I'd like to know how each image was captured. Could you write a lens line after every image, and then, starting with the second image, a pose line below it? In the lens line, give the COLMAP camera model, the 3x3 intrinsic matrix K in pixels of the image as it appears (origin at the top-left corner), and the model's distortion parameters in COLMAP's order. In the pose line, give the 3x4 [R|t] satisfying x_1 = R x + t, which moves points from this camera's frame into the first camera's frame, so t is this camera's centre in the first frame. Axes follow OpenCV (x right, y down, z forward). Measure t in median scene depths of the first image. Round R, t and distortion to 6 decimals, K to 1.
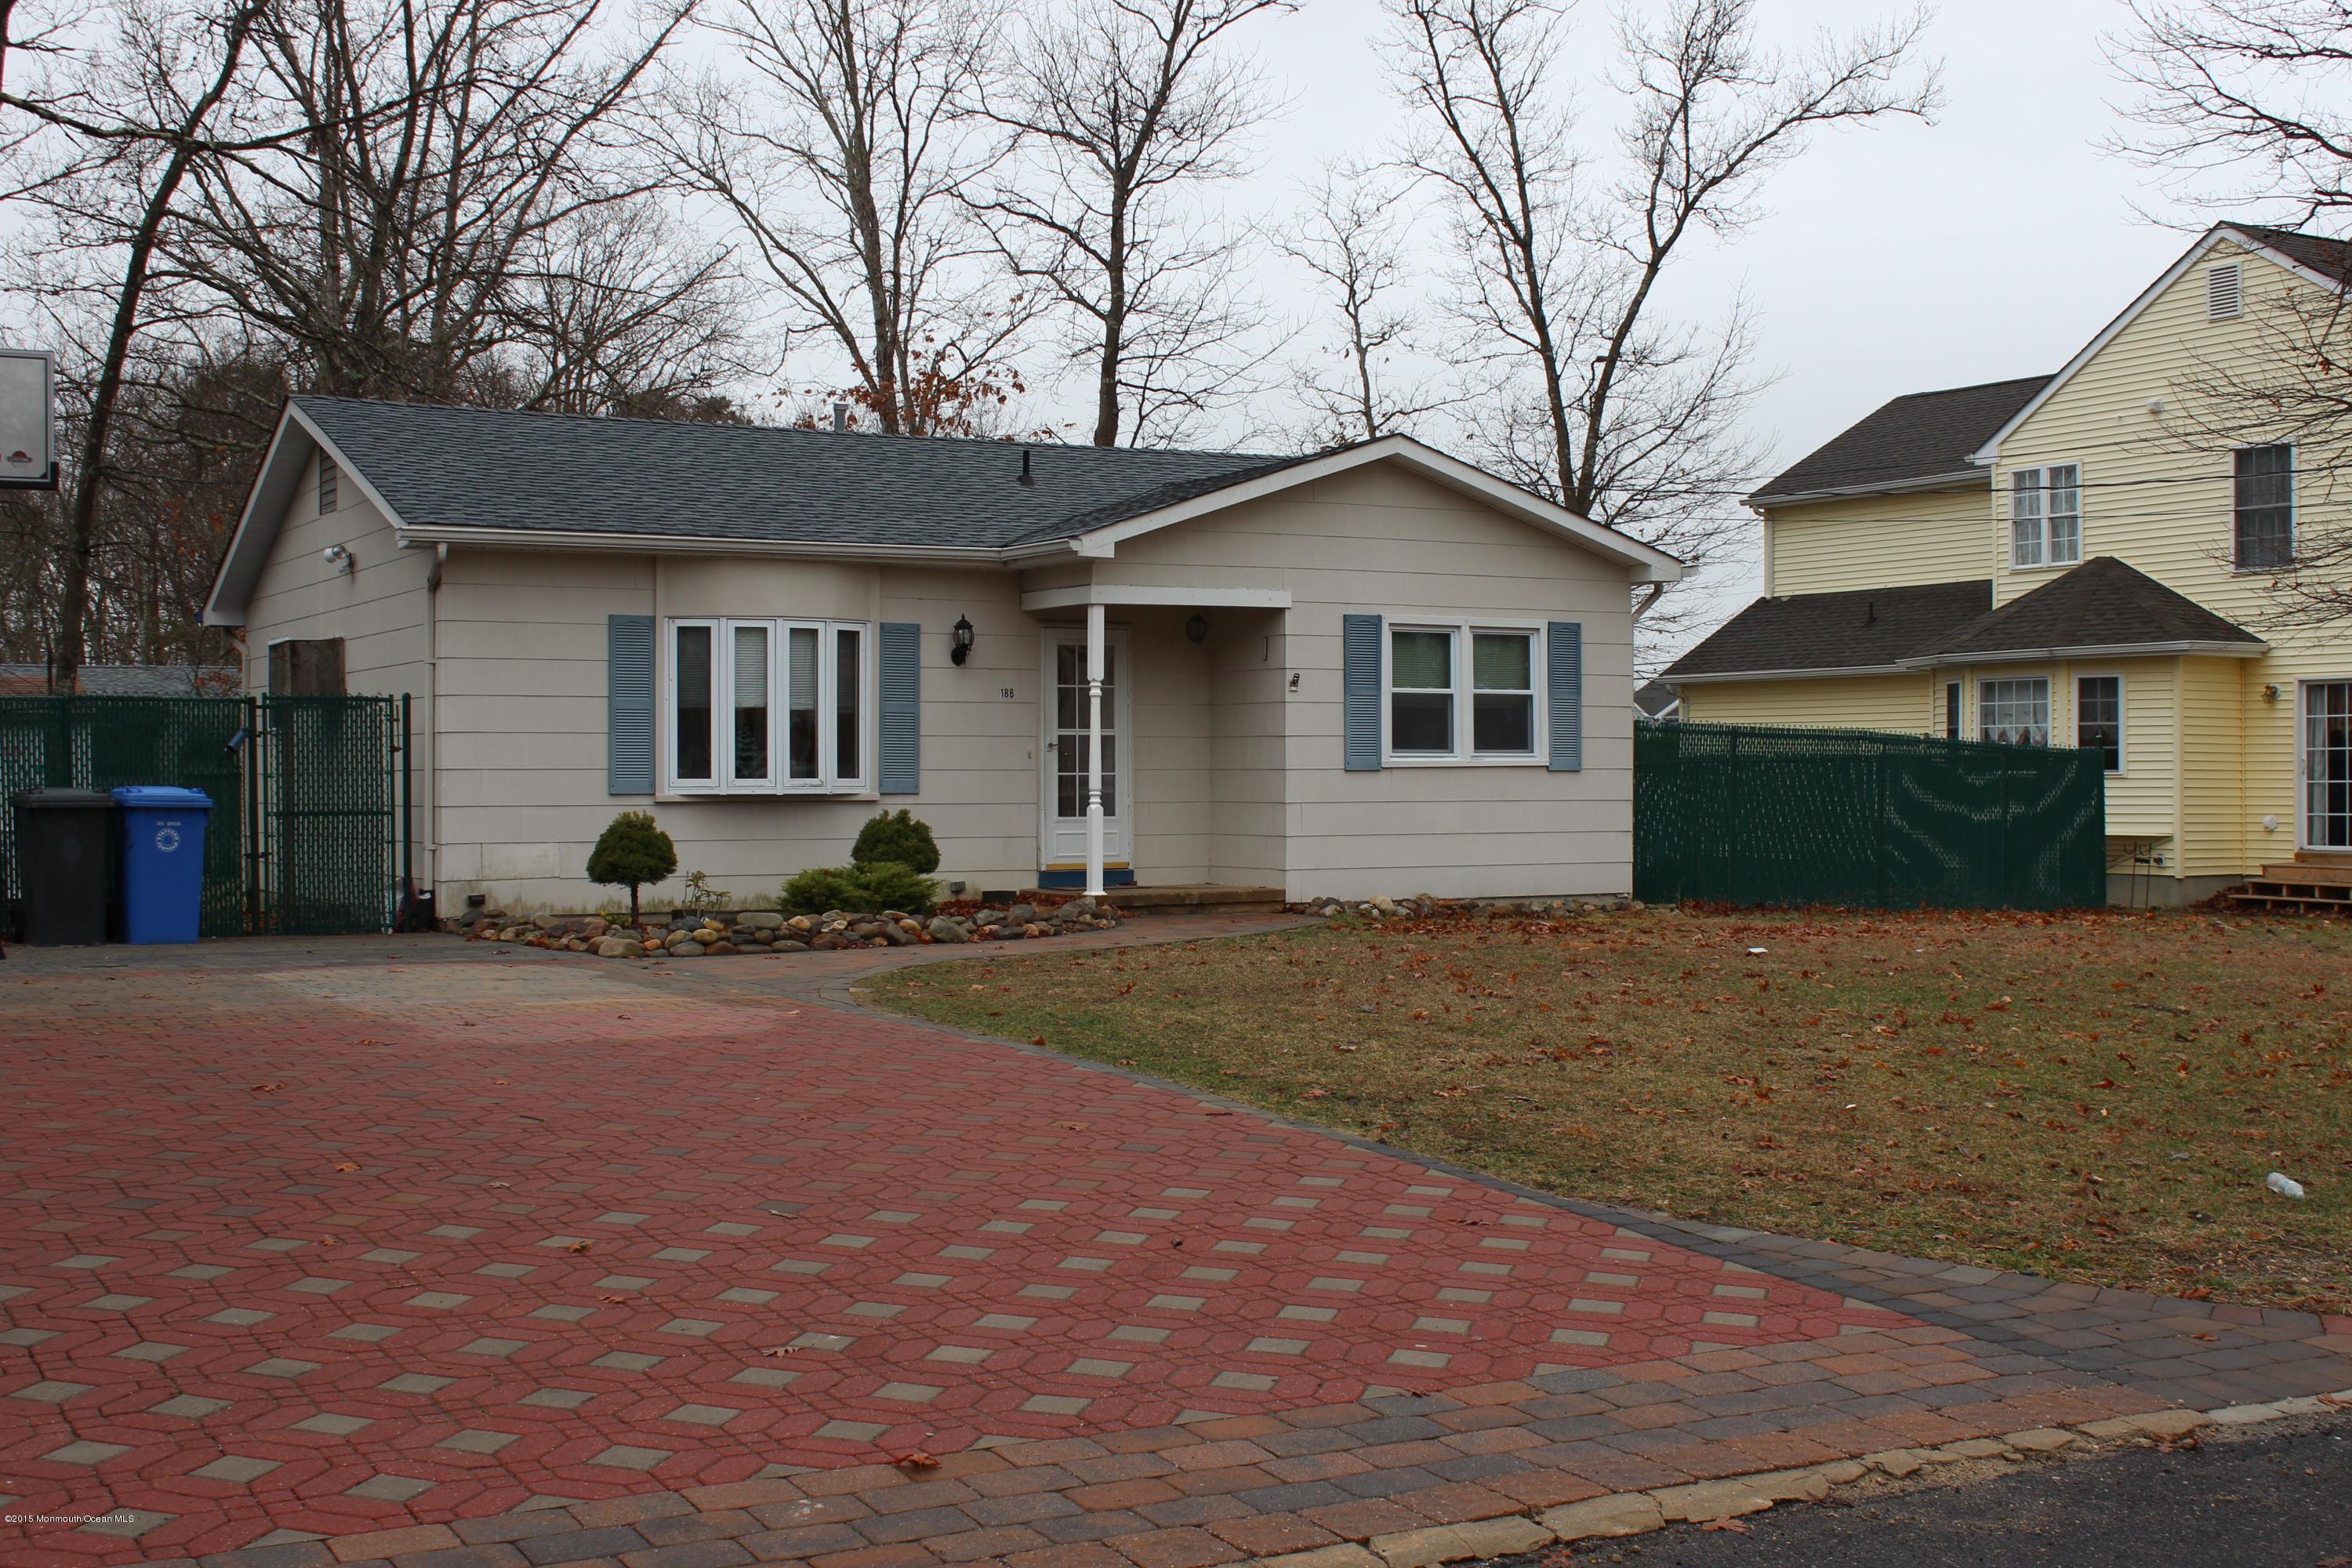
lens RADIAL K [[2821.3, 0, 1176.0], [0, 2821.3, 784.0], [0, 0, 1]] dist [-0.002187, 0.000374]
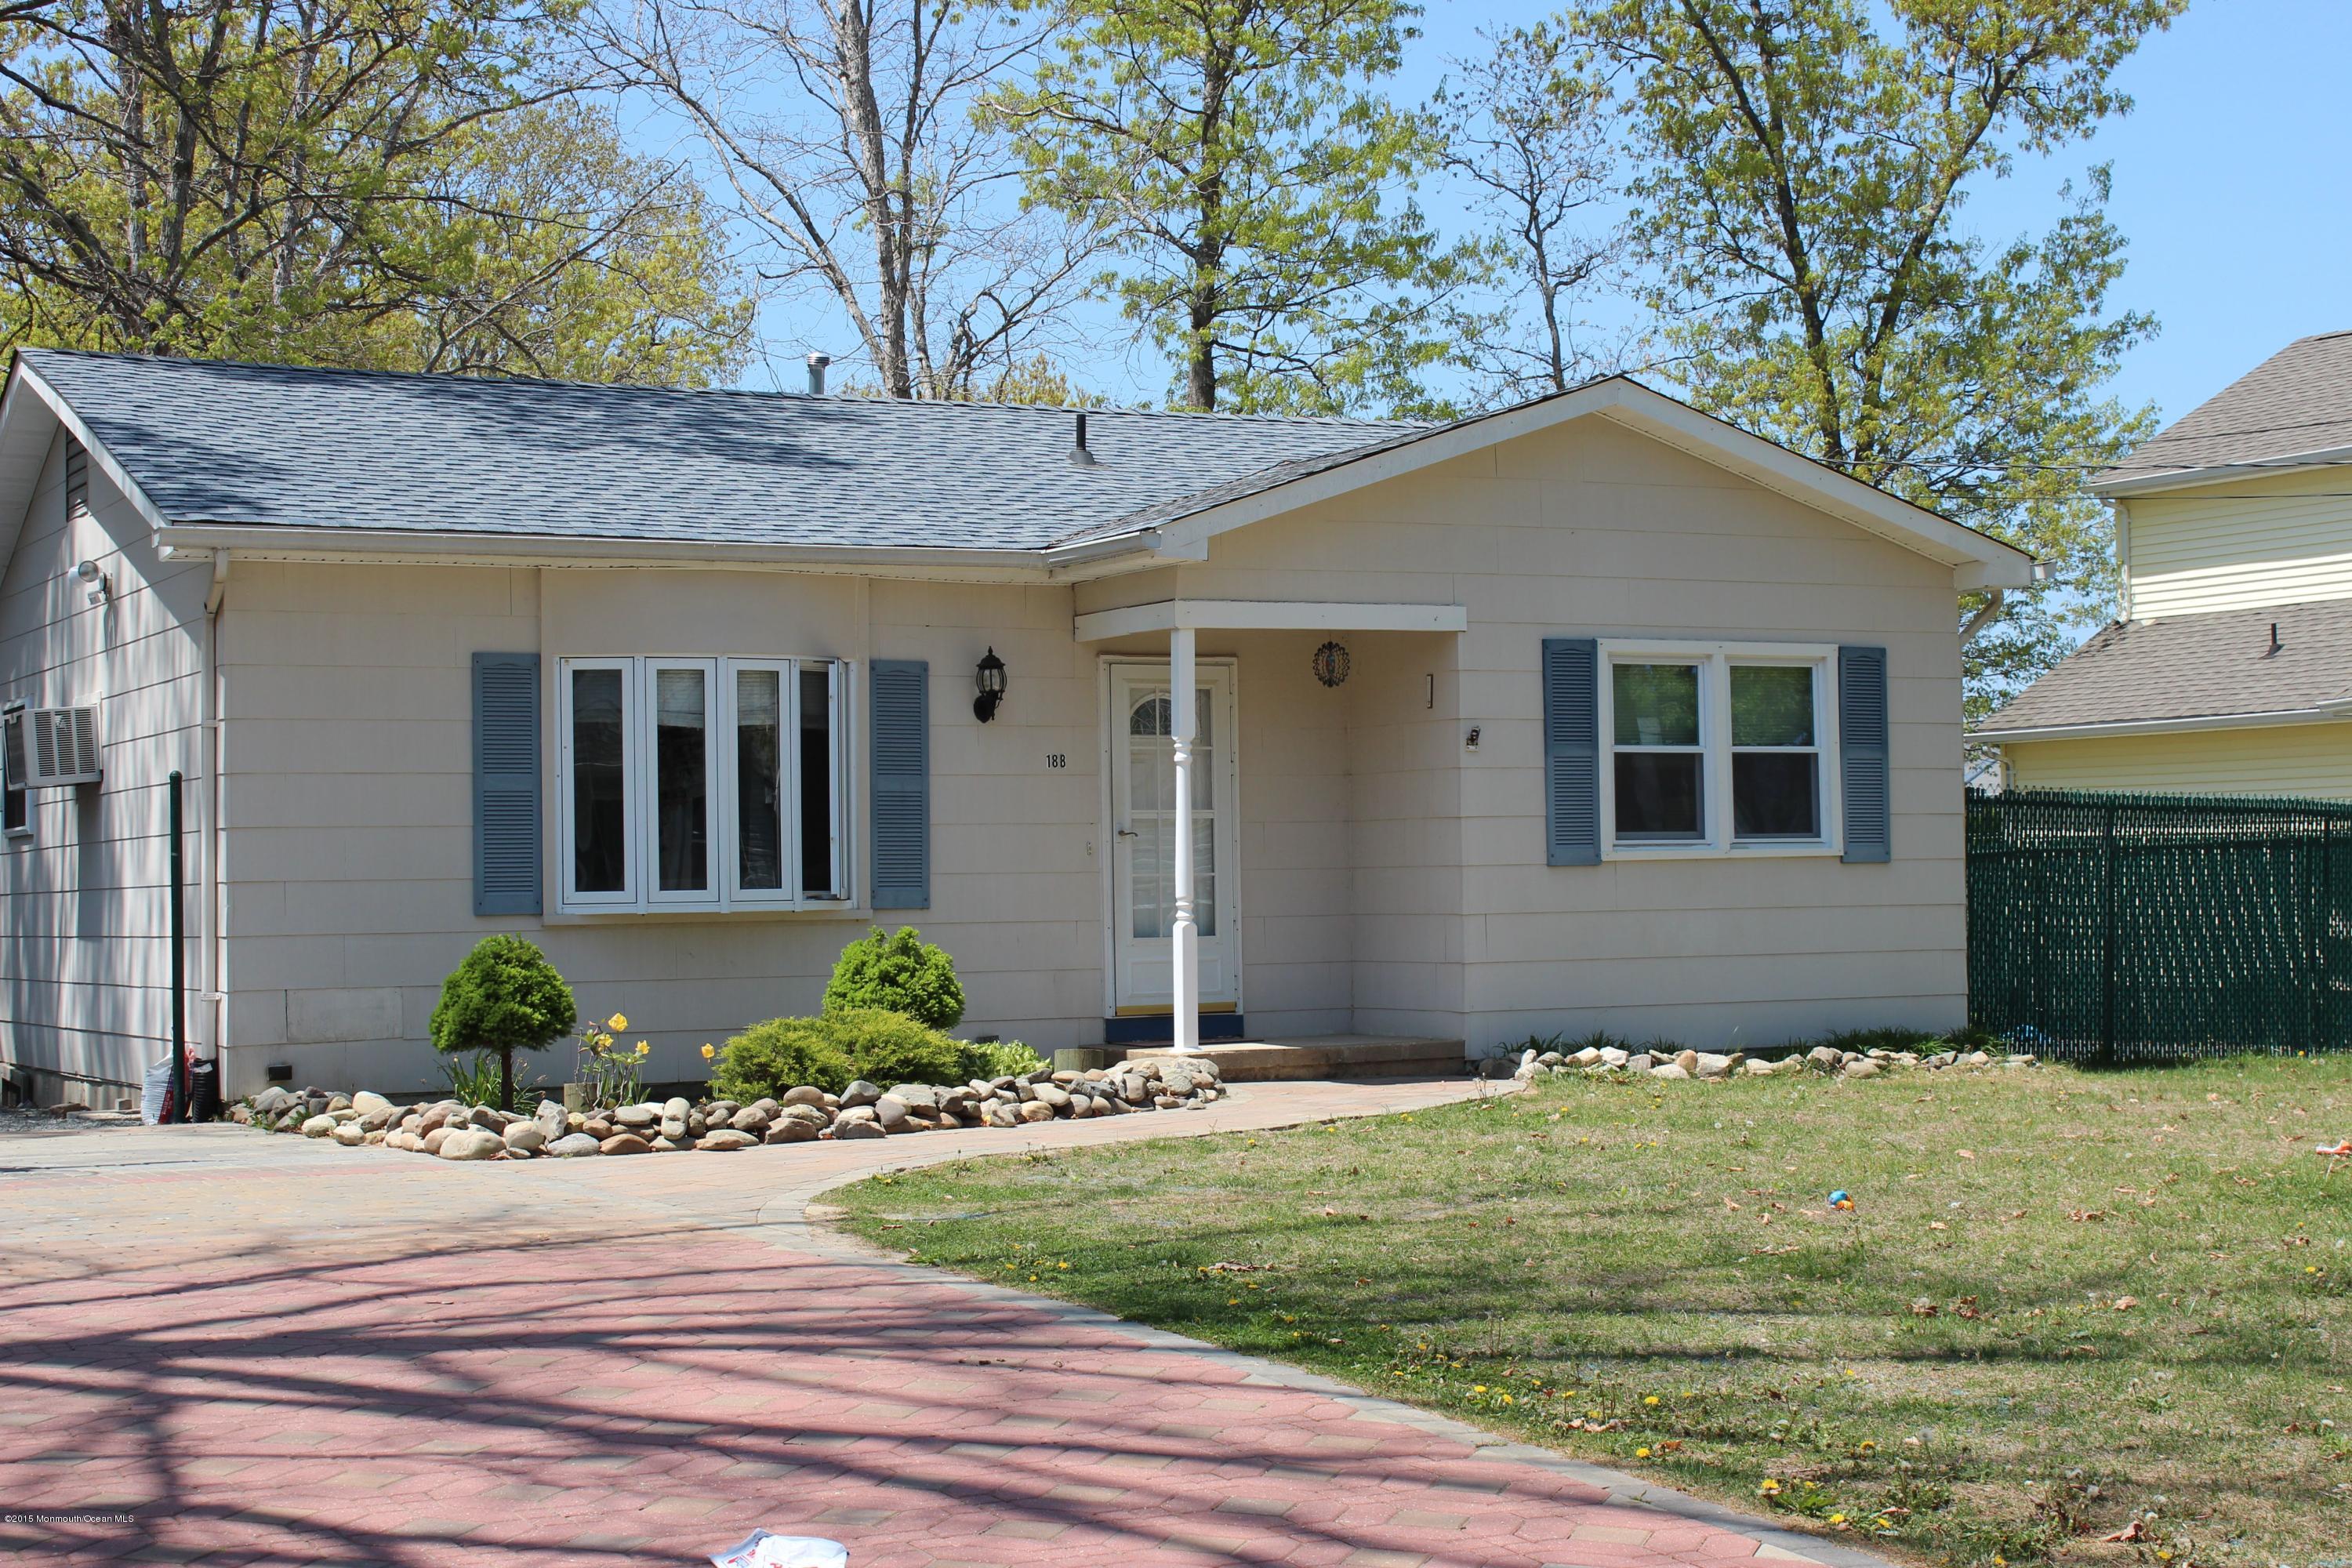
lens RADIAL K [[3667.7, 0, 1176.0], [0, 3667.7, 784.0], [0, 0, 1]] dist [0.018788, -0.001478]
pose [[0.999326, -0.014776, -0.033614, -0.000284], [0.013753, 0.999441, -0.030483, 0.001116], [0.034045, 0.030001, 0.998970, 0.101617]]
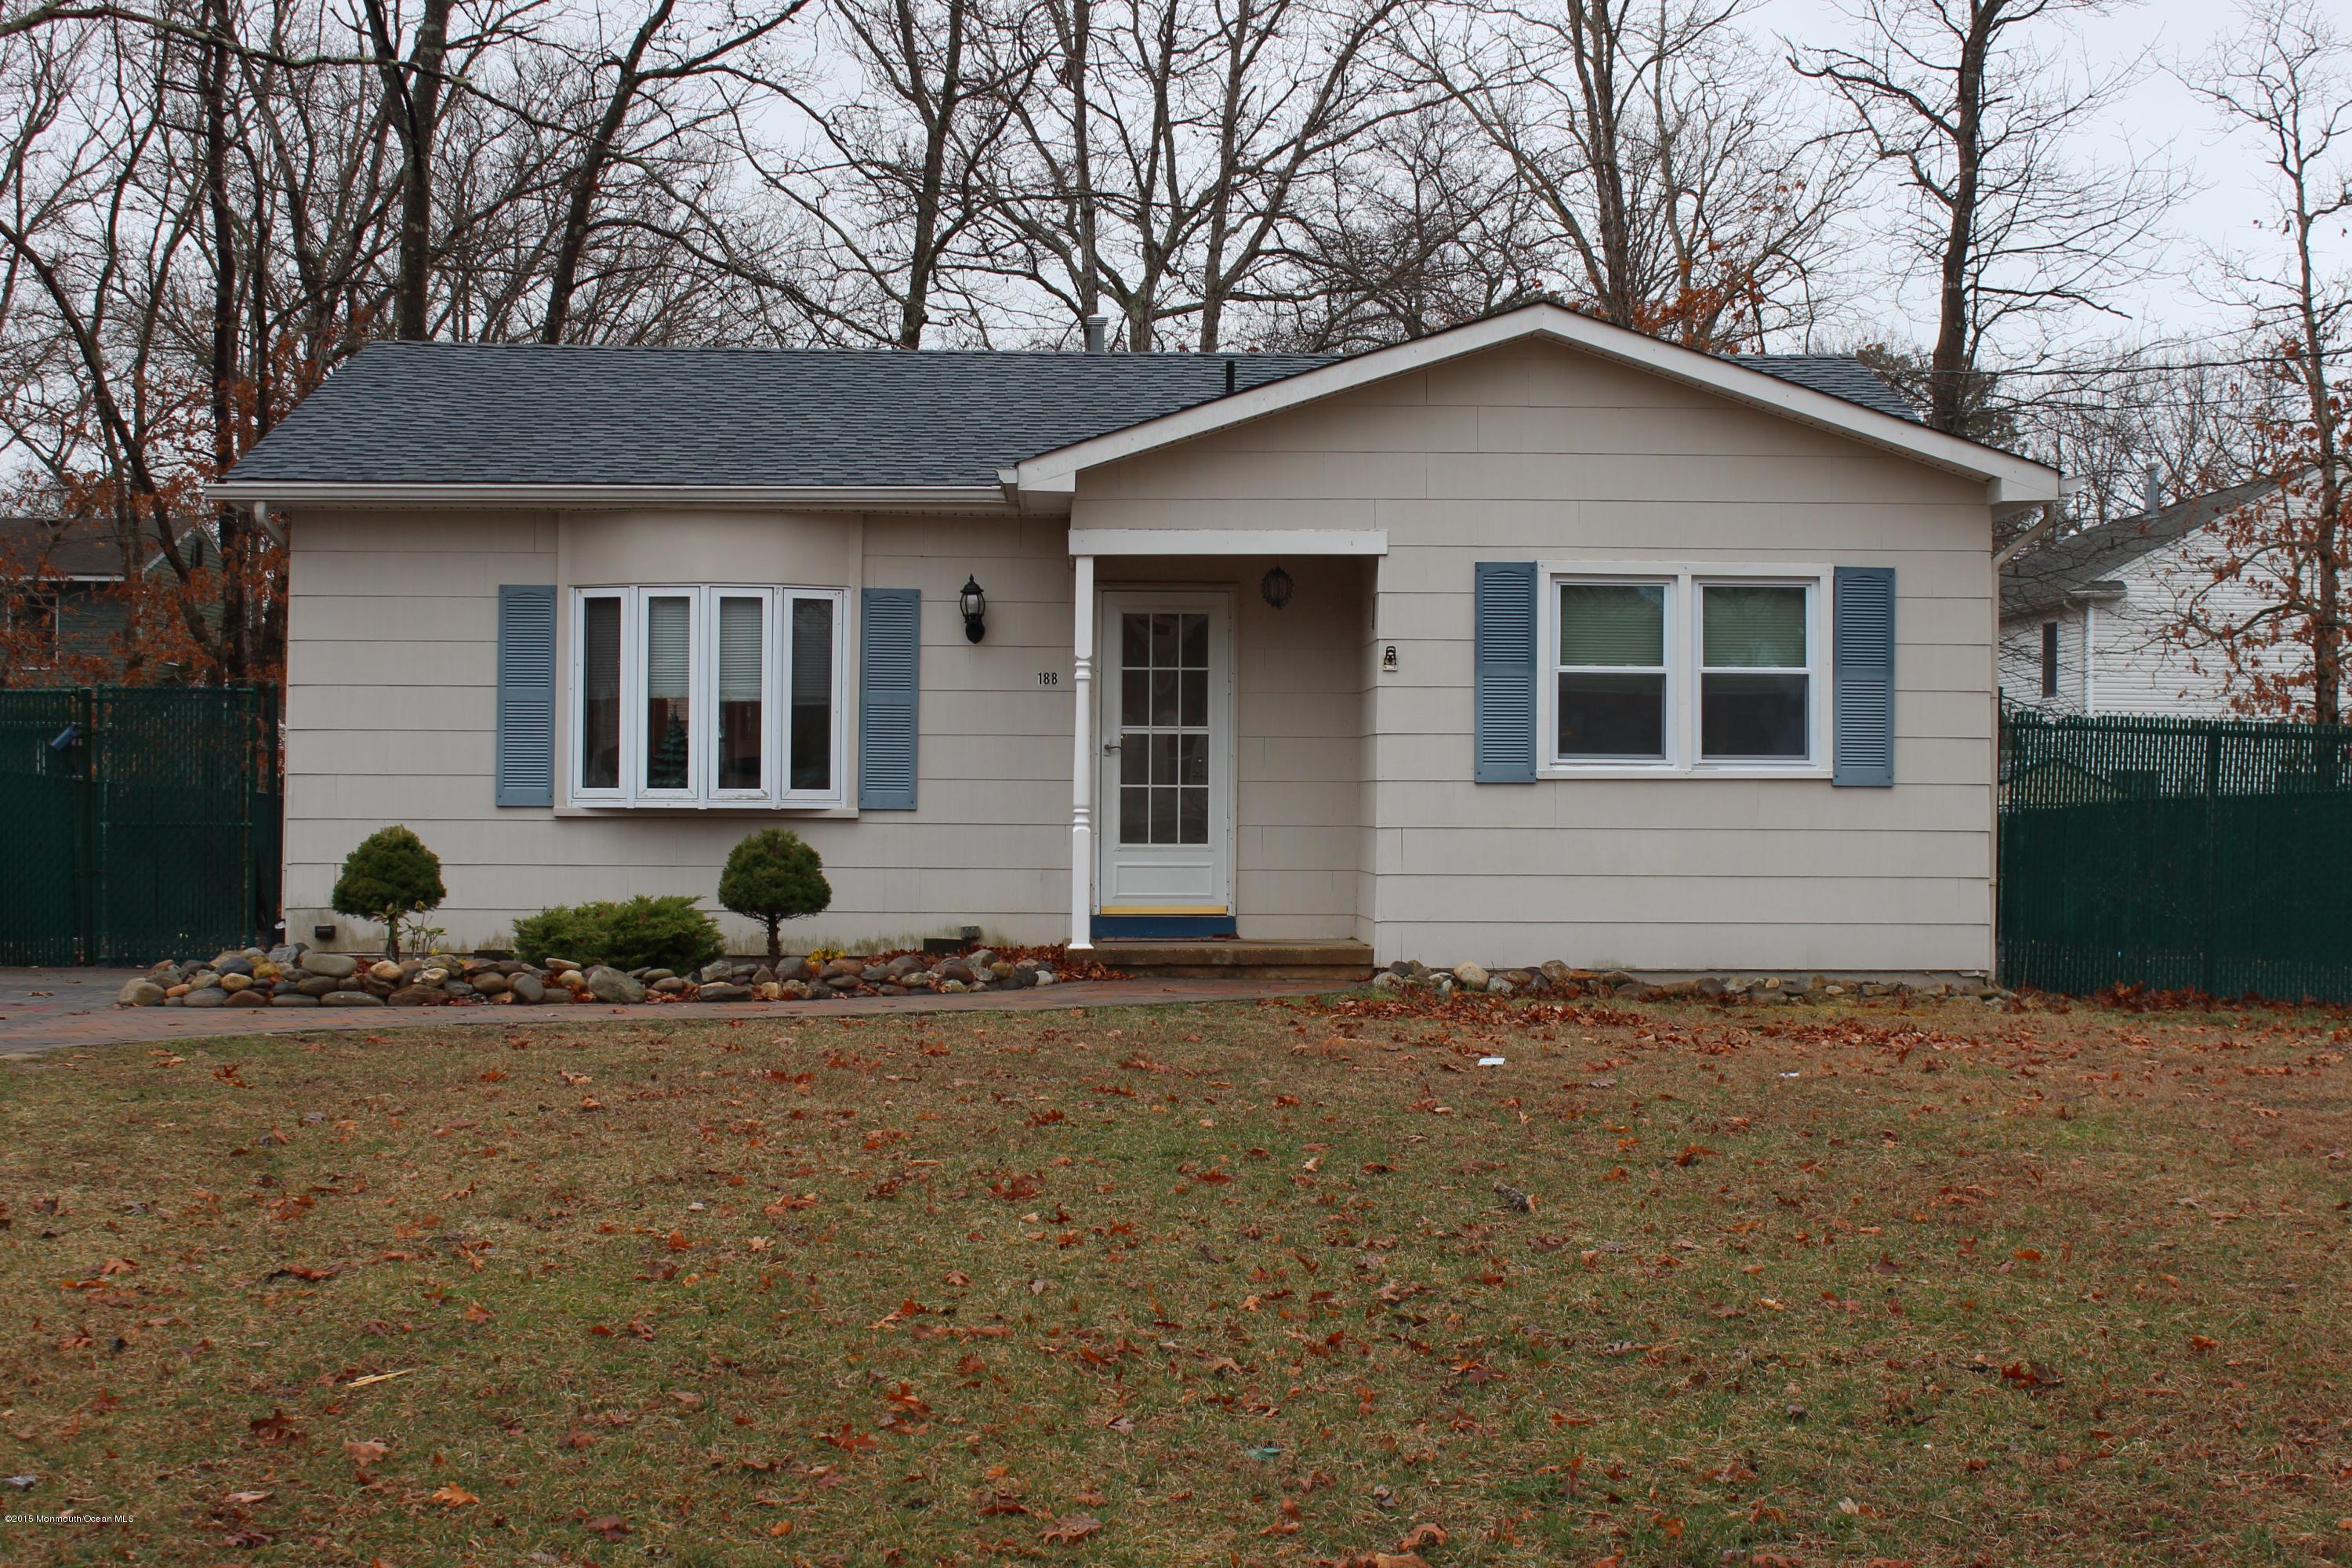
lens RADIAL K [[3163.1, 0, 1176.0], [0, 3163.1, 784.0], [0, 0, 1]] dist [-0.004800, -0.035707]
pose [[0.879067, 0.004658, -0.476676, 0.363003], [-0.009453, 0.999926, -0.007661, 0.002190], [0.476605, 0.011240, 0.879046, 0.262039]]
